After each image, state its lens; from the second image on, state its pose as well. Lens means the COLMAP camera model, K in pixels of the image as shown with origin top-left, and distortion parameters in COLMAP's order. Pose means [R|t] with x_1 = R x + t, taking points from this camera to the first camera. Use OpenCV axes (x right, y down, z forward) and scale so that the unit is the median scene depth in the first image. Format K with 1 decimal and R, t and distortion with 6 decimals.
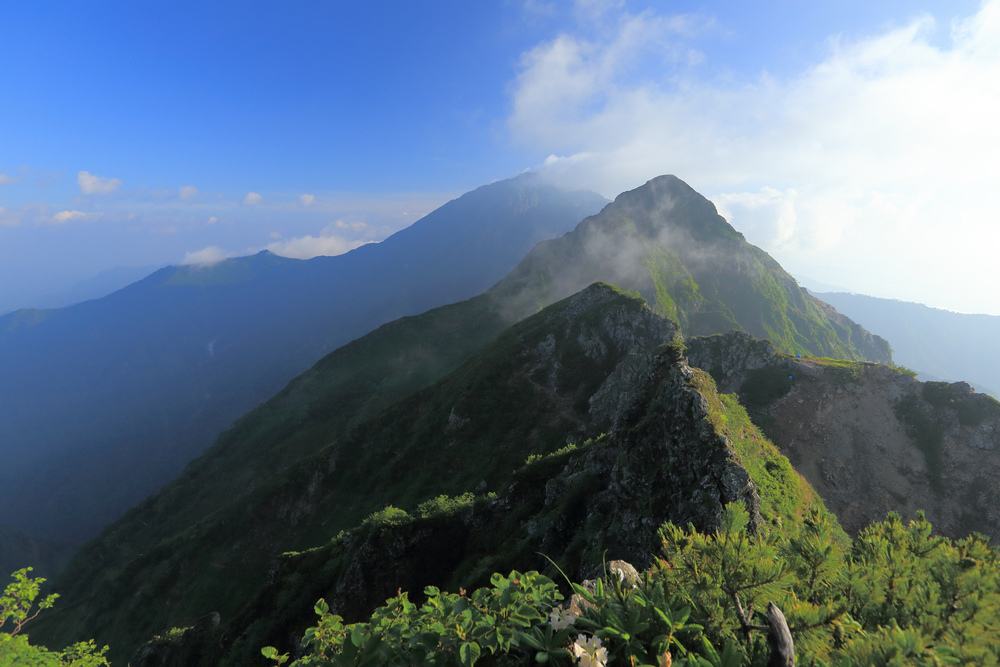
lens RADIAL K [[520.0, 0, 531.0], [0, 520.0, 332.6], [0, 0, 1]] dist [-0.010193, 0.003359]
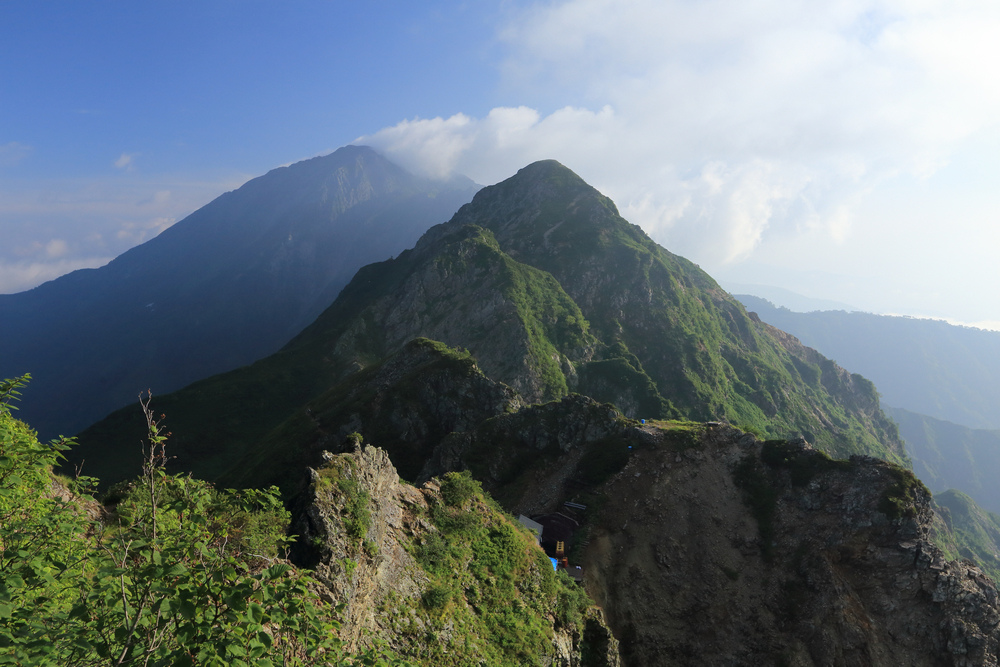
lens RADIAL K [[835.1, 0, 504.7], [0, 835.1, 335.1], [0, 0, 1]] dist [0.003136, 0.001028]
pose [[0.984982, -0.058663, 0.162383, 0.074839], [0.070725, 0.995070, -0.069523, -0.012341], [-0.157504, 0.079963, 0.984275, -0.261416]]
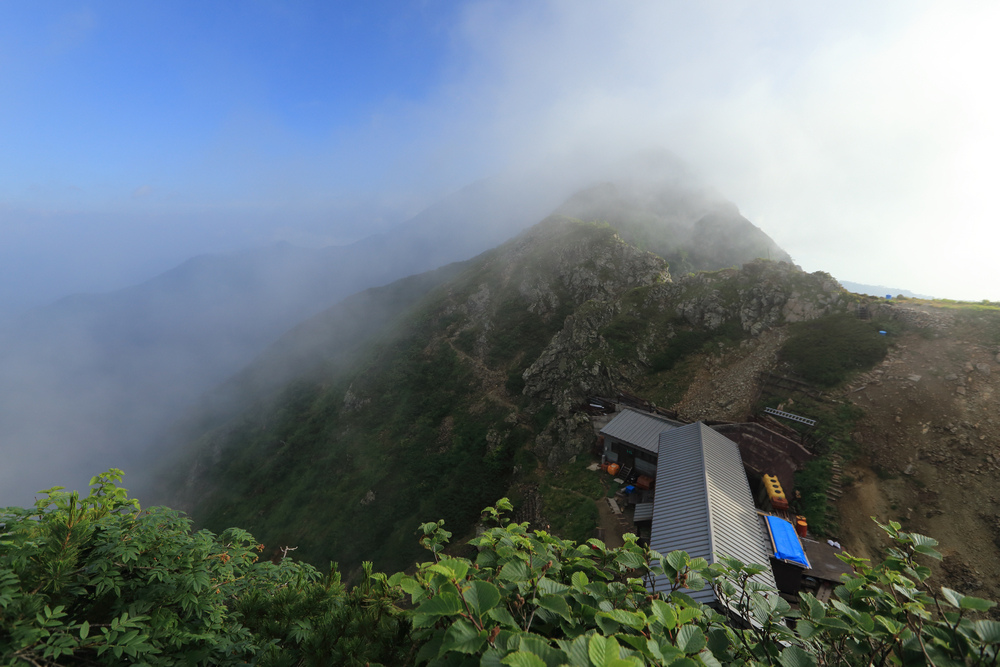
lens RADIAL K [[474.4, 0, 503.3], [0, 474.4, 327.4], [0, 0, 1]] dist [-0.048257, 0.015456]
pose [[0.999008, 0.008477, -0.043720, 0.114143], [-0.007612, 0.999773, 0.019905, 0.061680], [0.043879, -0.019553, 0.998845, 0.425175]]
